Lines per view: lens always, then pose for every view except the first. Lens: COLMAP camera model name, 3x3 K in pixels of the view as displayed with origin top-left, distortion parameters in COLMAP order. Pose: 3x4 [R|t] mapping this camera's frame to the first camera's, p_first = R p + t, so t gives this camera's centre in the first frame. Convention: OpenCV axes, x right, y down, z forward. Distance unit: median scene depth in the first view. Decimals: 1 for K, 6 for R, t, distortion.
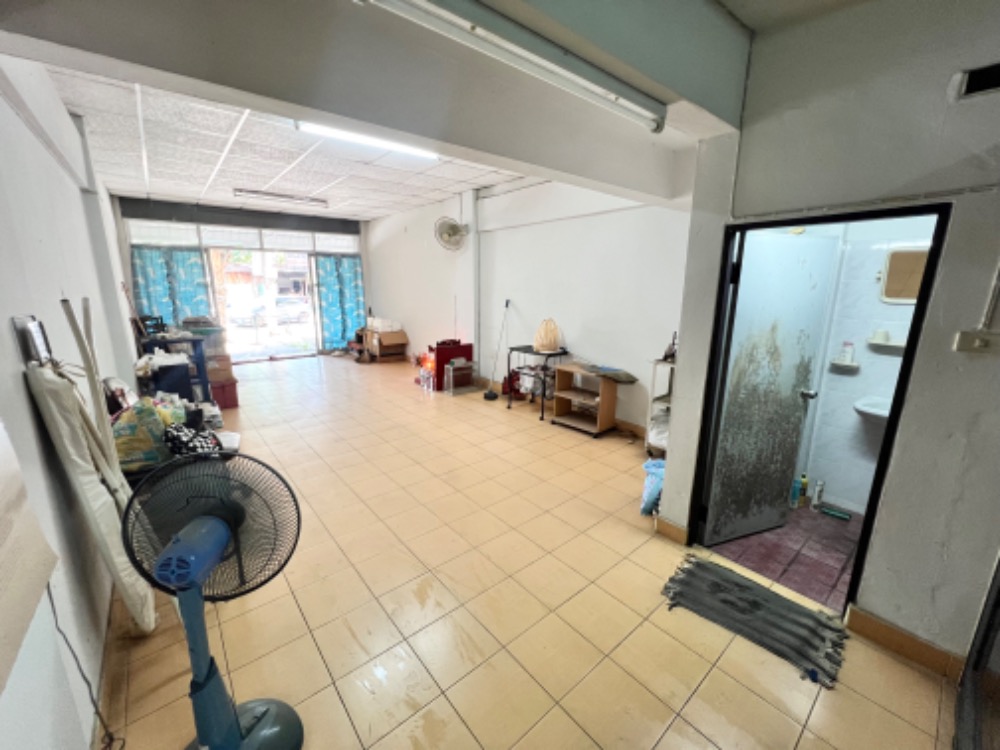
lens RADIAL K [[404.1, 0, 498.5], [0, 404.1, 373.3], [0, 0, 1]] dist [-0.001678, 0.000452]
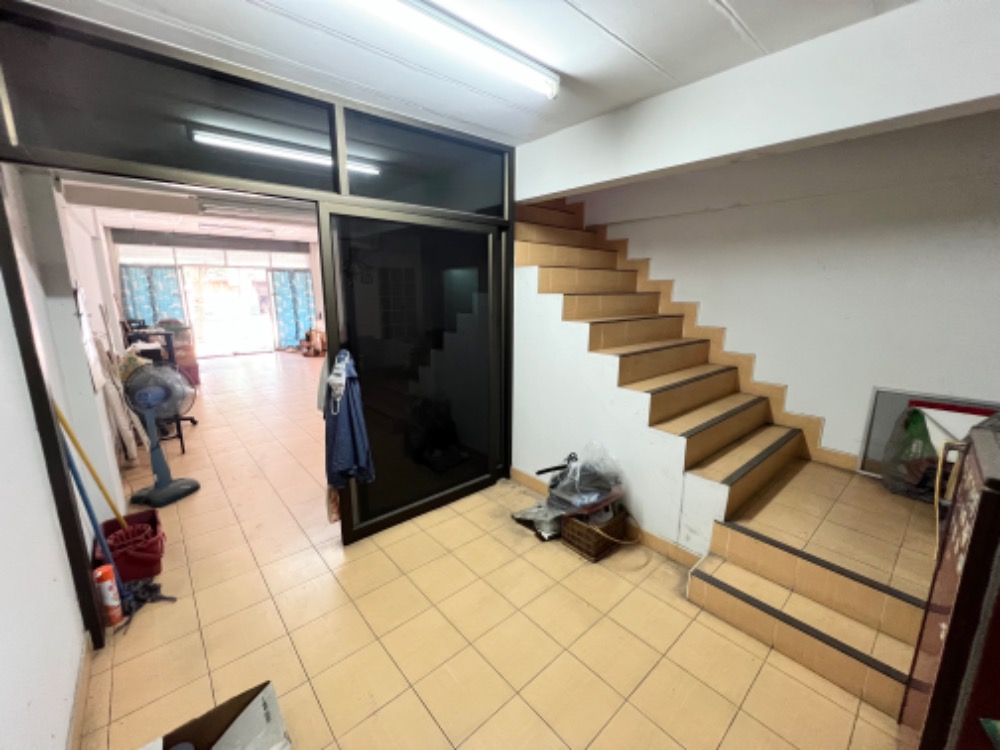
lens RADIAL K [[403.1, 0, 501.4], [0, 403.1, 373.6], [0, 0, 1]] dist [-0.003259, 0.000580]
pose [[0.999585, -0.008094, 0.027648, 0.270872], [0.008516, 0.999849, -0.015165, 0.061213], [-0.027521, 0.015394, 0.999503, -0.313637]]
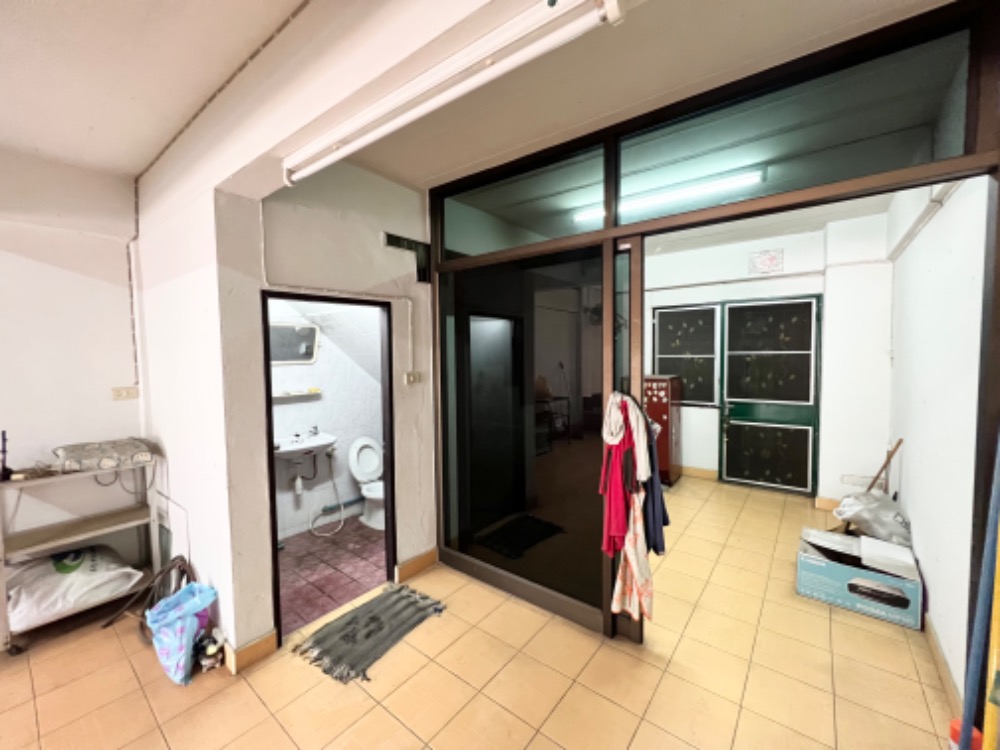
lens RADIAL K [[404.1, 0, 502.1], [0, 404.1, 372.6], [0, 0, 1]] dist [-0.001678, 0.000452]
pose [[-0.206527, -0.056477, 0.976810, -0.218249], [0.224699, 0.968913, 0.103528, -0.060780], [-0.952290, 0.240870, -0.187417, 0.287891]]
